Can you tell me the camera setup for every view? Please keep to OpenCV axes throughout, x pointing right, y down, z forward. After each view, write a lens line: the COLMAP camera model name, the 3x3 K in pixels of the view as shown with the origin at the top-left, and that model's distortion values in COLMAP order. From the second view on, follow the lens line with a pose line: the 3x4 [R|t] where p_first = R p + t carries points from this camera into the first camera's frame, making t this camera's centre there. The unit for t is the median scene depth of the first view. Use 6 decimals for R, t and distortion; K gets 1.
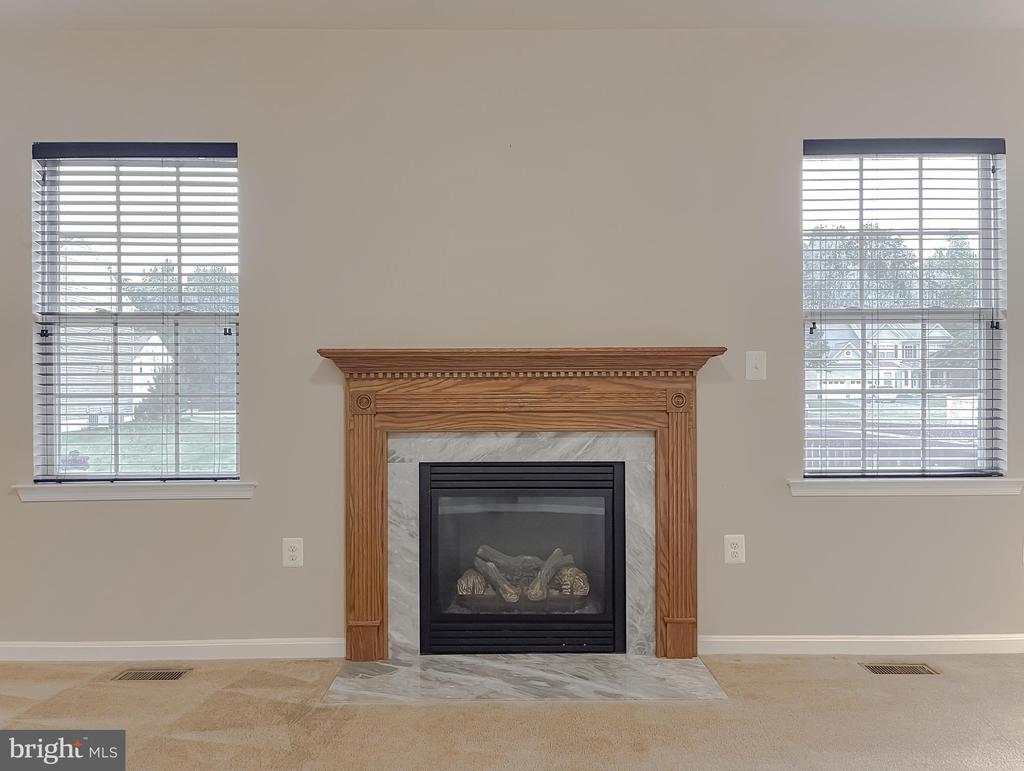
lens RADIAL K [[599.3, 0, 470.9], [0, 599.3, 411.8], [0, 0, 1]] dist [0.004703, -0.002296]
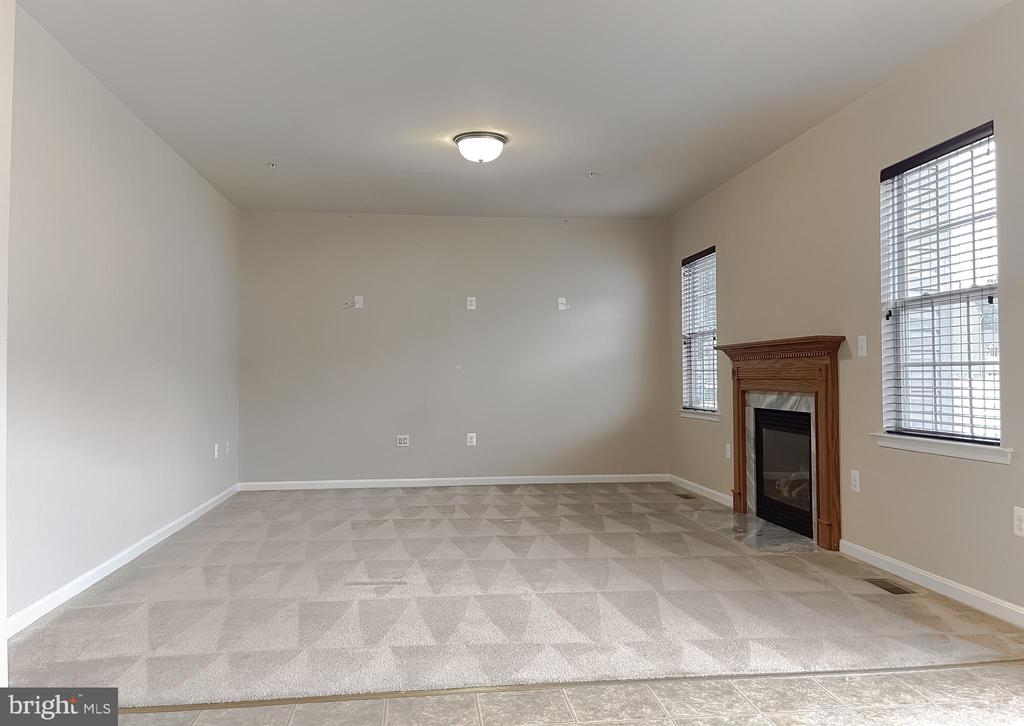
lens RADIAL K [[783.2, 0, 506.6], [0, 783.2, 366.7], [0, 0, 1]] dist [0.051704, -0.007131]
pose [[0.112481, -0.008661, -0.993616, 2.151114], [-0.001961, 0.999958, -0.008938, -0.014491], [0.993652, 0.002954, 0.112459, 0.004911]]
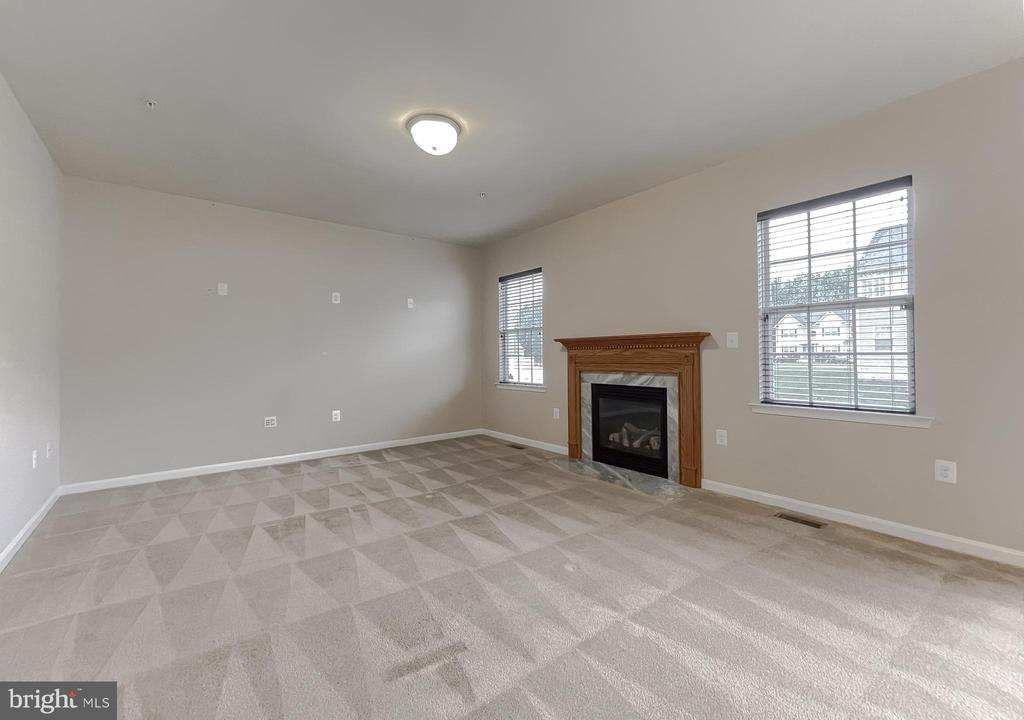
lens RADIAL K [[428.3, 0, 507.7], [0, 428.3, 353.1], [0, 0, 1]] dist [0.000749, 0.000935]
pose [[0.612136, -0.004544, -0.790739, 1.103673], [0.000278, 0.999985, -0.005532, -0.030399], [0.790752, 0.003166, 0.612128, -0.363313]]
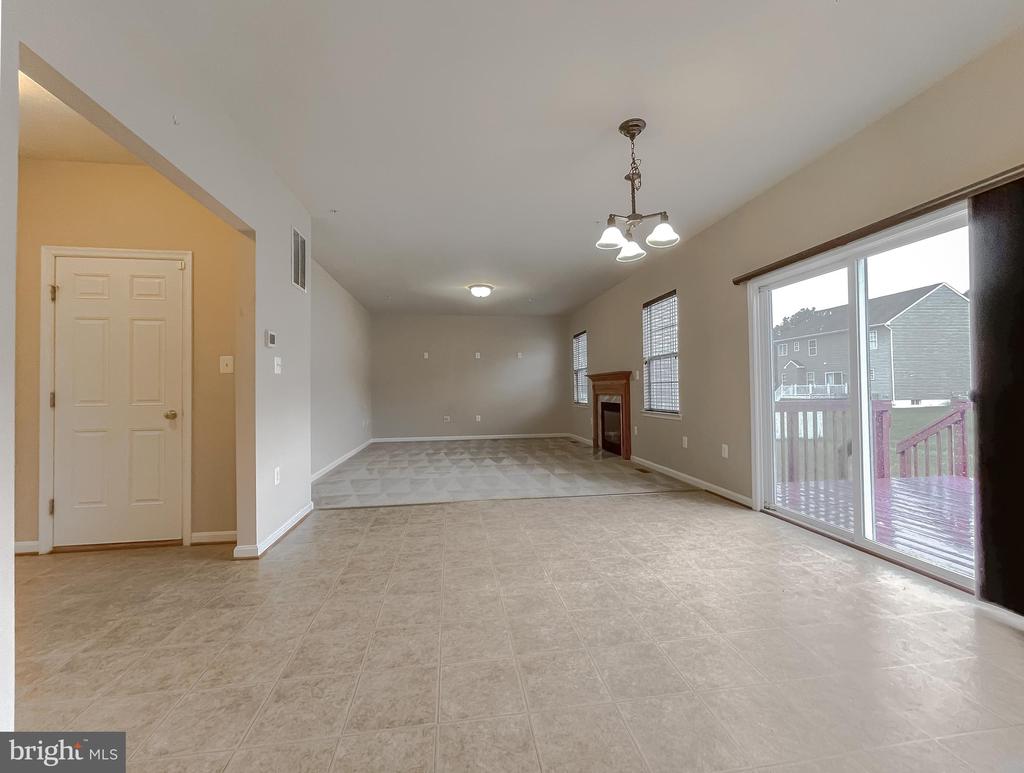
lens RADIAL K [[415.6, 0, 508.5], [0, 415.6, 387.3], [0, 0, 1]] dist [0.003279, 0.000072]
pose [[0.135466, -0.002868, -0.990778, 2.634870], [0.005053, 0.999985, -0.002204, -0.010665], [0.990769, -0.004708, 0.135478, -0.011207]]
